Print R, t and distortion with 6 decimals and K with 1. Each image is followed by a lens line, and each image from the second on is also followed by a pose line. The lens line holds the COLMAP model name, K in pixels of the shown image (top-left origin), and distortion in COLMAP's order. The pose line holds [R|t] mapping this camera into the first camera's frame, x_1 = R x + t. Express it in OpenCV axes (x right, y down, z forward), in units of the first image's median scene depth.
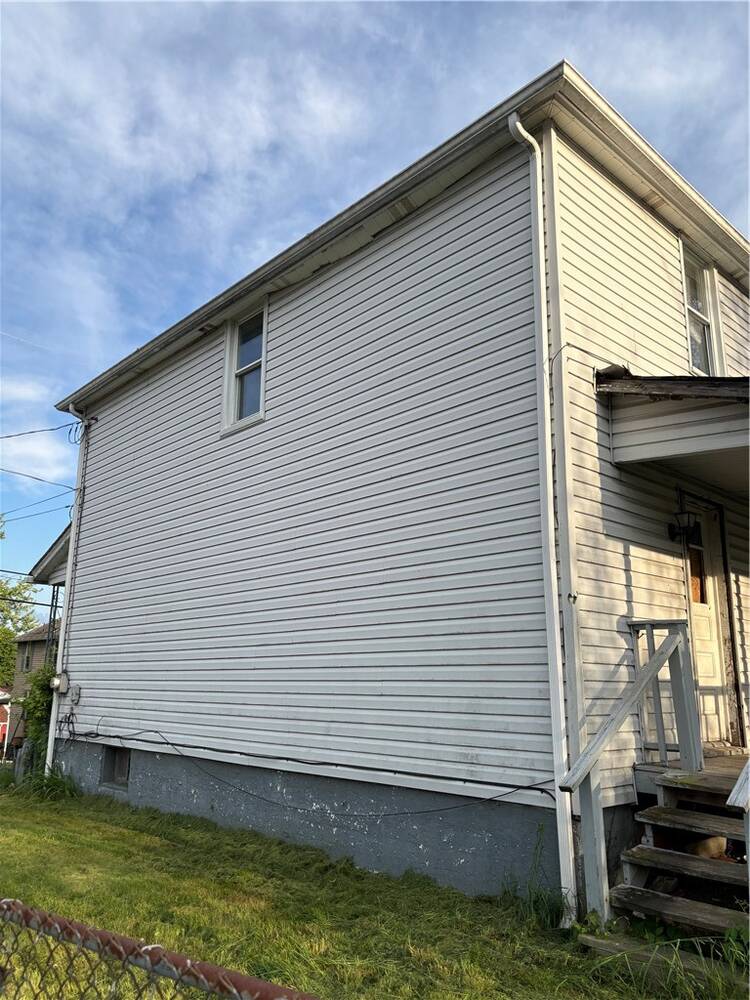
lens RADIAL K [[762.8, 0, 375.0], [0, 762.8, 500.0], [0, 0, 1]] dist [0.077171, -0.142805]
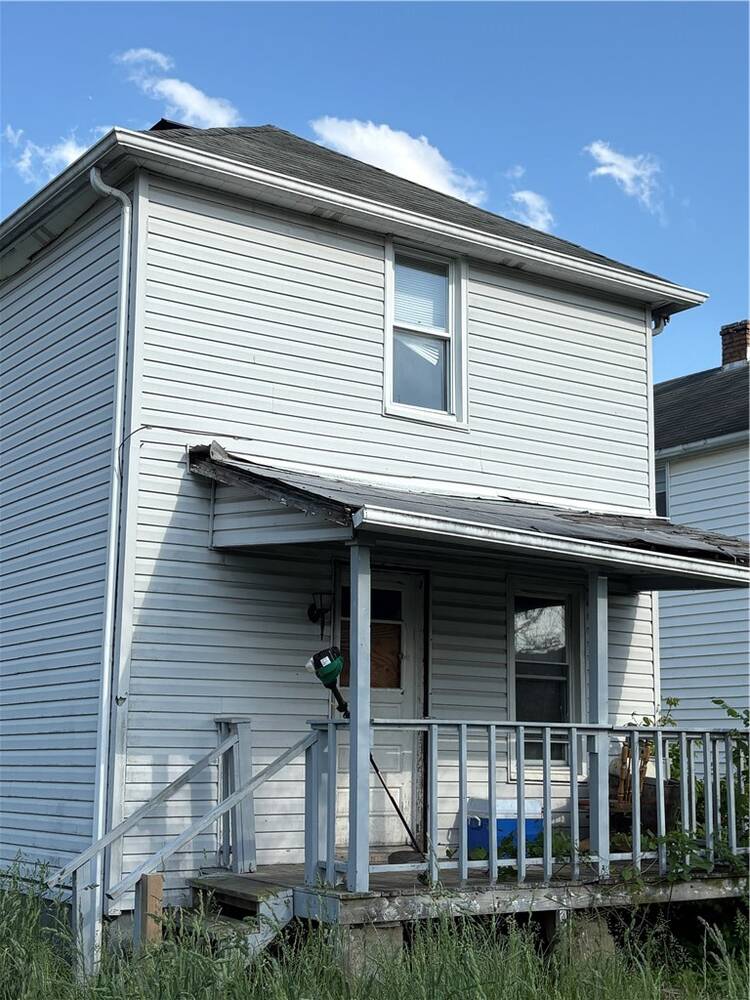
lens RADIAL K [[1459.4, 0, 375.0], [0, 1459.4, 500.0], [0, 0, 1]] dist [0.069953, -0.015091]
pose [[0.989400, -0.026278, -0.142820, 0.739226], [0.034548, 0.997848, 0.055736, -0.191583], [0.141048, -0.060079, 0.988178, -0.689907]]
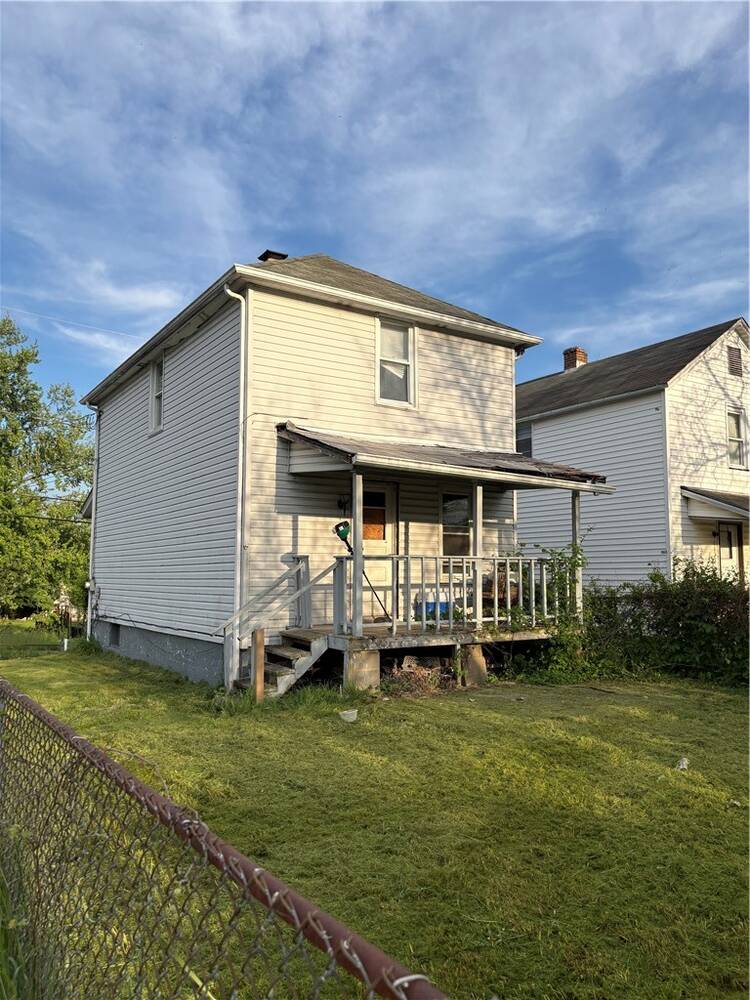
lens RADIAL K [[762.8, 0, 375.0], [0, 762.8, 500.0], [0, 0, 1]] dist [0.077171, -0.142805]
pose [[0.985365, -0.027356, -0.168247, 0.812774], [0.049936, 0.990061, 0.131478, -0.212469], [0.162978, -0.137955, 0.976937, -0.788278]]
